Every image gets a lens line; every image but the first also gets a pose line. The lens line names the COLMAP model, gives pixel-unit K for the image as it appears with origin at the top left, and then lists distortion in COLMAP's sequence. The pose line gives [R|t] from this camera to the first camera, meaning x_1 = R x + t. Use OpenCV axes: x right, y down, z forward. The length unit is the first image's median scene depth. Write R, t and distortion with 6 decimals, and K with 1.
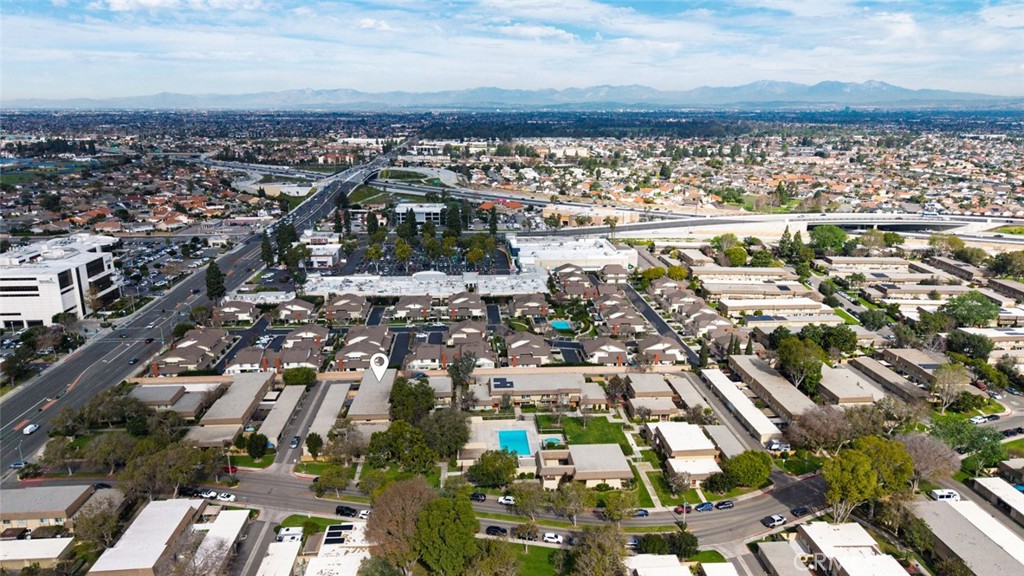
lens RADIAL K [[670.3, 0, 512.0], [0, 670.3, 288.0], [0, 0, 1]] dist [0.032875, -0.034463]
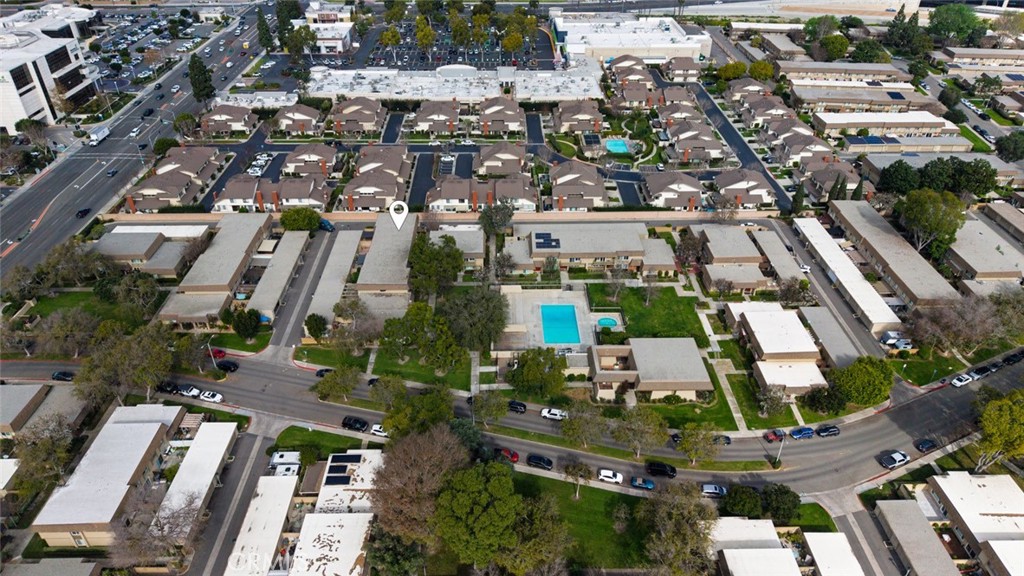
lens RADIAL K [[670.3, 0, 512.0], [0, 670.3, 288.0], [0, 0, 1]] dist [0.032875, -0.034463]
pose [[0.998596, 0.029026, -0.044319, -0.017356], [-0.012630, 0.942862, 0.332945, -0.067047], [0.051451, -0.331918, 0.941904, 0.205915]]
